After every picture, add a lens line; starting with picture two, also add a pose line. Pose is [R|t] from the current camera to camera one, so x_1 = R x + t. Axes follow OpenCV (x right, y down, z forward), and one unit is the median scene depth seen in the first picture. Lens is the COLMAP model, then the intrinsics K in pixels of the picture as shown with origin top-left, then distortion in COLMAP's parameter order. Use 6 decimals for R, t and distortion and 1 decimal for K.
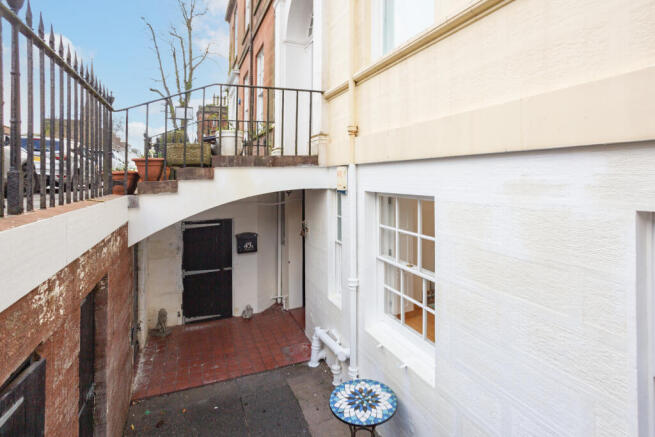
lens RADIAL K [[332.5, 0, 328.2], [0, 332.5, 173.9], [0, 0, 1]] dist [-0.020403, 0.001665]
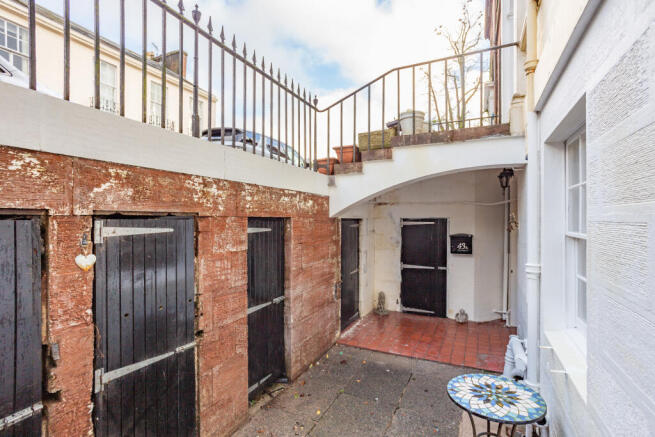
lens RADIAL K [[319.3, 0, 327.5], [0, 319.3, 218.5], [0, 0, 1]] dist [-0.046323, 0.028727]
pose [[0.661847, 0.012307, -0.749538, 0.255183], [-0.004478, 0.999912, 0.012464, 0.172626], [0.749626, -0.004893, 0.661844, 0.144710]]
